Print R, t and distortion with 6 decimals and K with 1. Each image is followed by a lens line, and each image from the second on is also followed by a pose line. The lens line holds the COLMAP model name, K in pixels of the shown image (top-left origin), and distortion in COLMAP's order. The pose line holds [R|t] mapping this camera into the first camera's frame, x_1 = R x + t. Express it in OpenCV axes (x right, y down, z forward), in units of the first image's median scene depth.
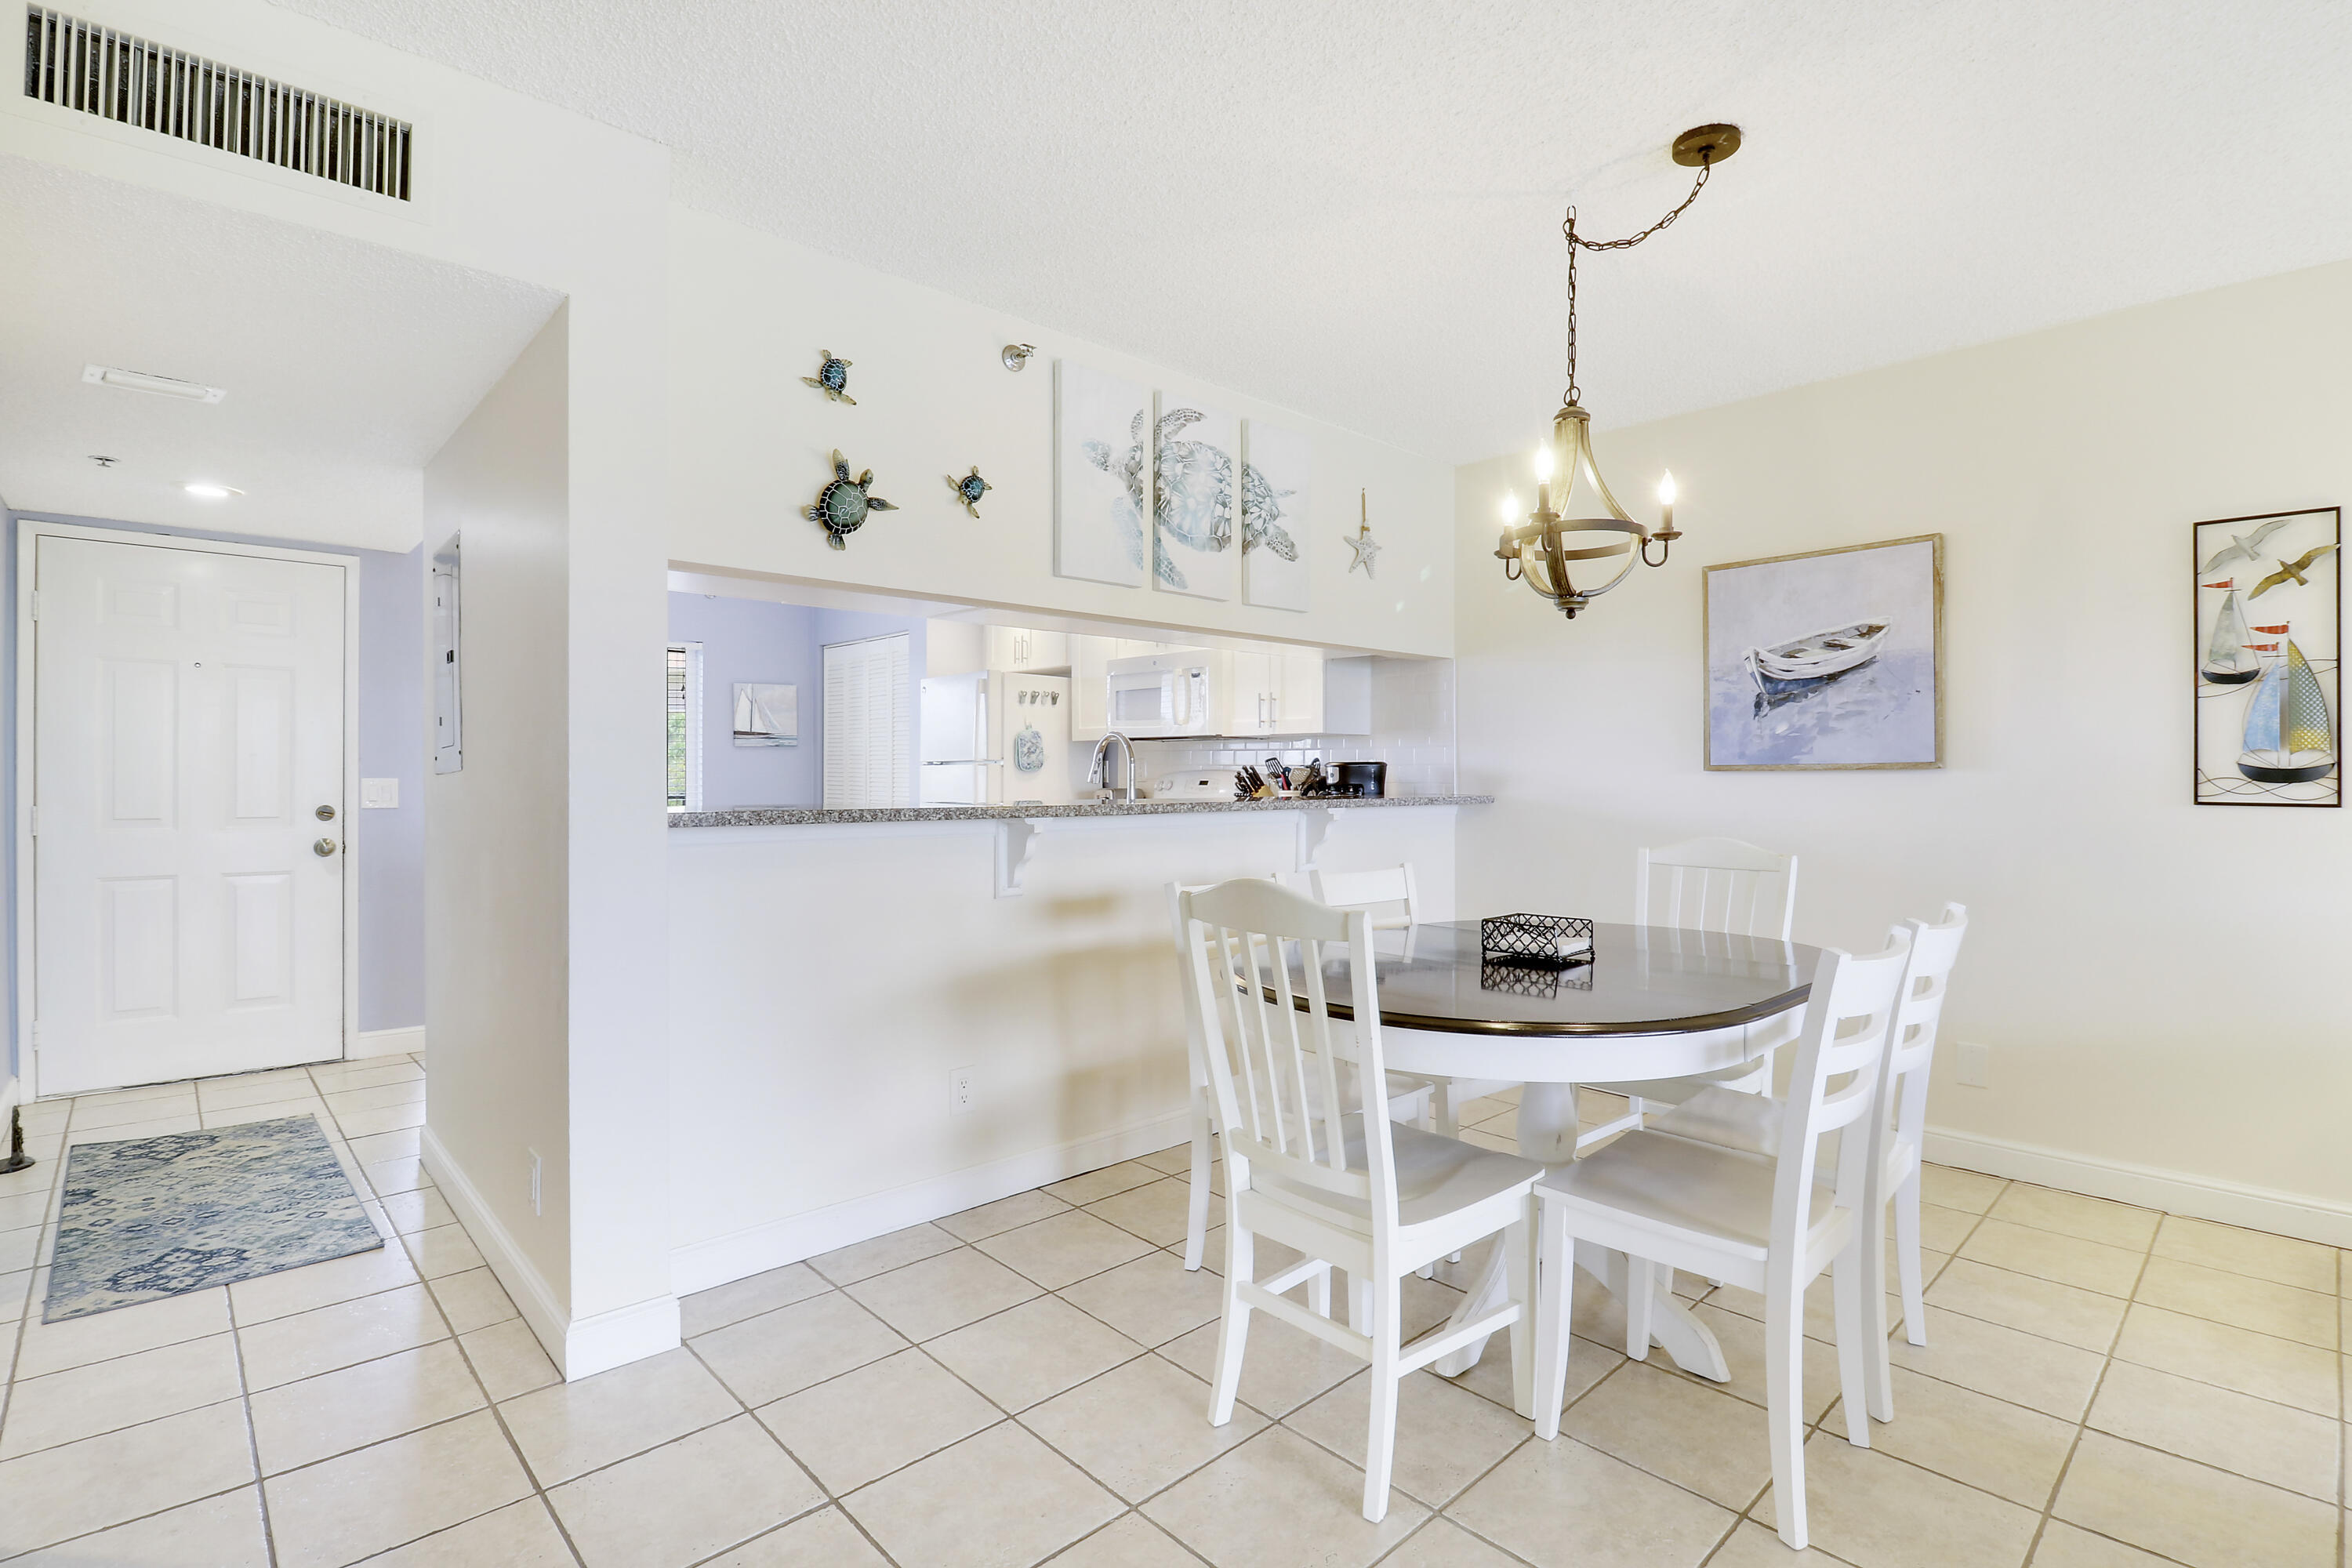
lens RADIAL K [[1108.6, 0, 1200.7], [0, 1108.6, 780.3], [0, 0, 1]] dist [-0.003731, -0.013399]
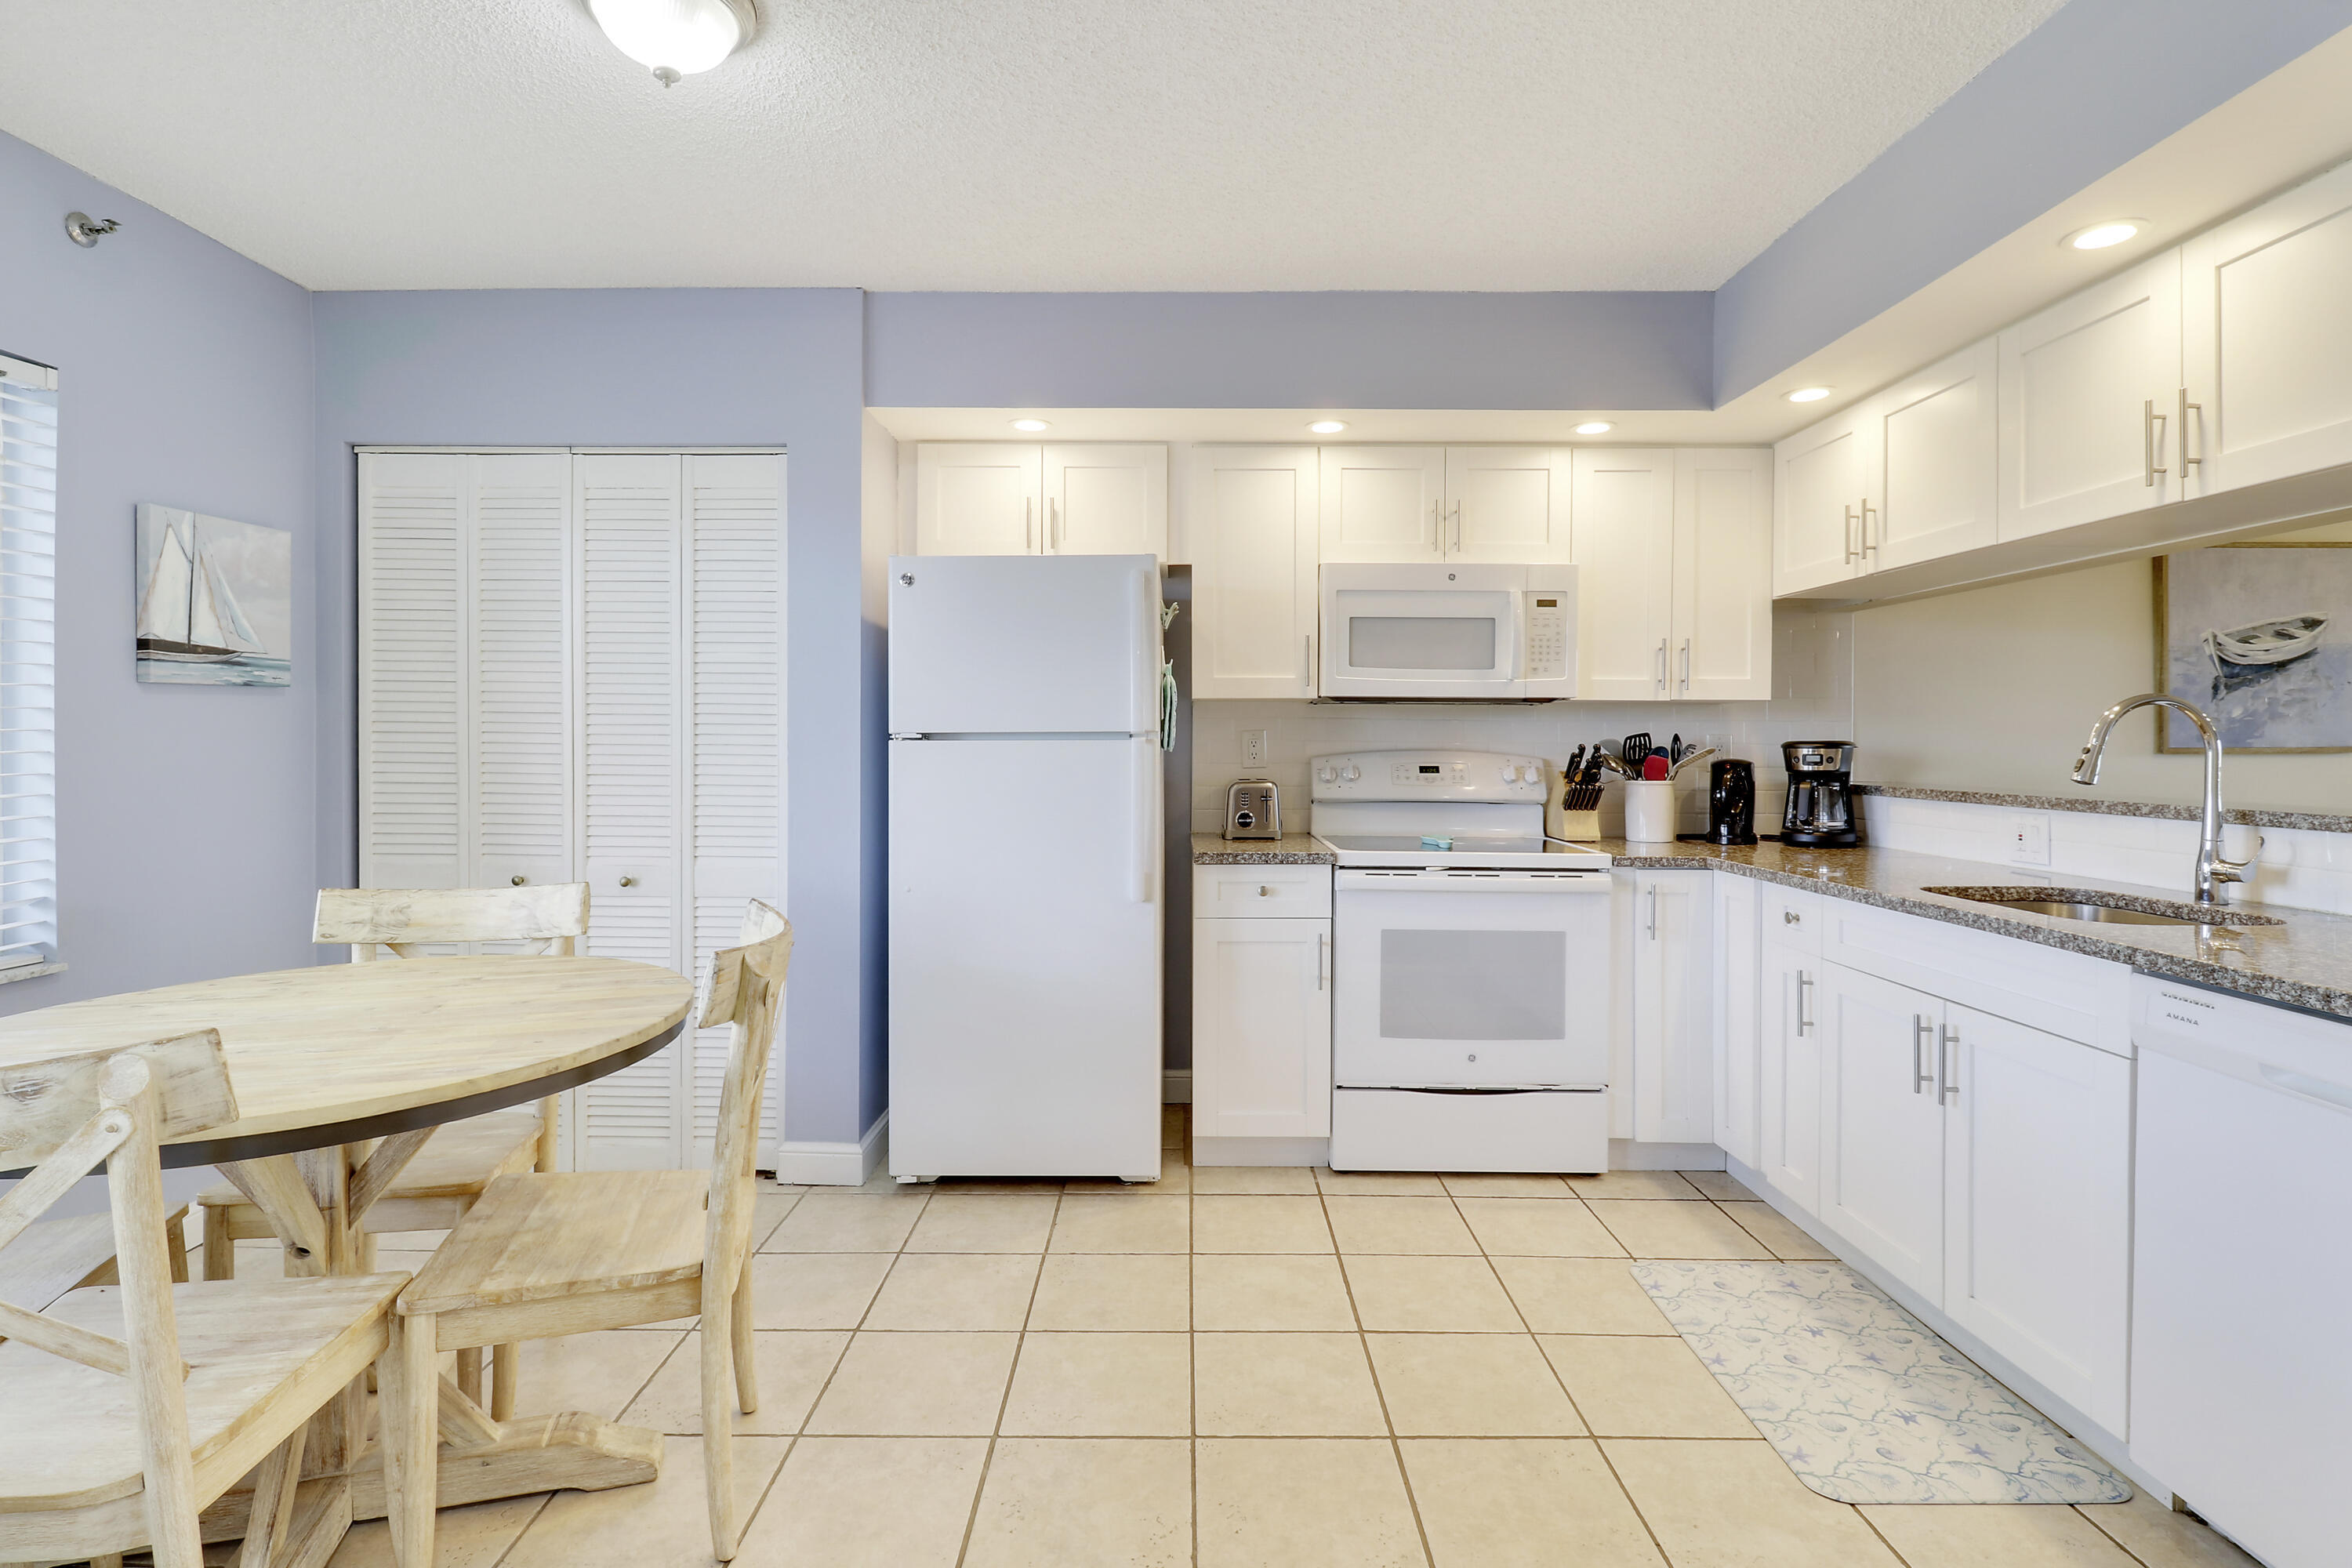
lens RADIAL K [[1111.3, 0, 1175.7], [0, 1111.3, 751.7], [0, 0, 1]] dist [0.001200, -0.013370]
pose [[0.688315, -0.005778, 0.725389, -0.888293], [0.002330, 0.999981, 0.005755, -0.019499], [-0.725408, -0.002271, 0.688315, 1.032041]]
